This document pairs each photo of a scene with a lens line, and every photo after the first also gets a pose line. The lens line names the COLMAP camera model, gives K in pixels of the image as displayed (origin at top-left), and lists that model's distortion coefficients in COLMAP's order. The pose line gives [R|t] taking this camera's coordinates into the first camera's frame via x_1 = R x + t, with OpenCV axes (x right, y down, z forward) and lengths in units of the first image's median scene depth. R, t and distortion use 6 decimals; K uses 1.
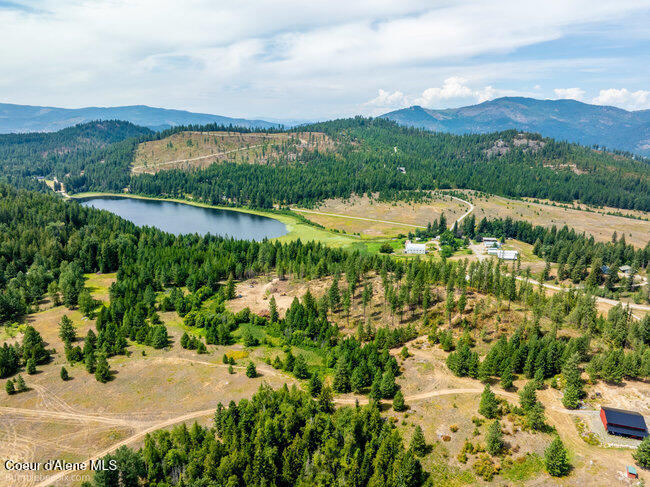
lens RADIAL K [[452.6, 0, 325.3], [0, 452.6, 238.9], [0, 0, 1]] dist [-0.050695, 0.014994]
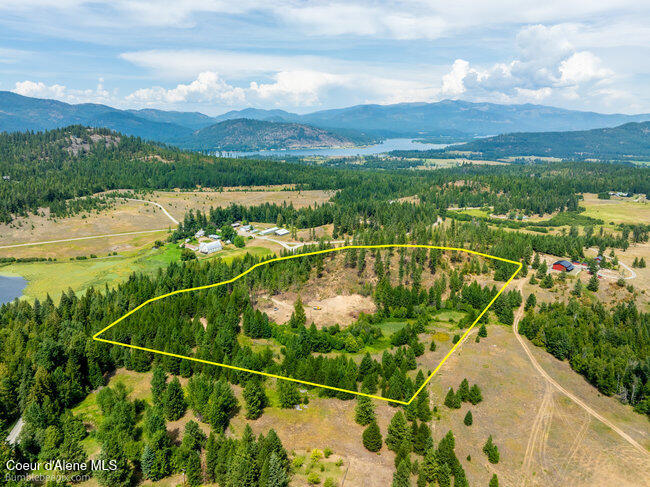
lens RADIAL K [[452.6, 0, 320.0], [0, 452.6, 238.2], [0, 0, 1]] dist [-0.050695, 0.014994]
pose [[0.444677, -0.226897, 0.866476, -0.137591], [0.215552, 0.966061, 0.142353, -0.021780], [-0.869367, 0.123470, 0.478493, 0.079035]]
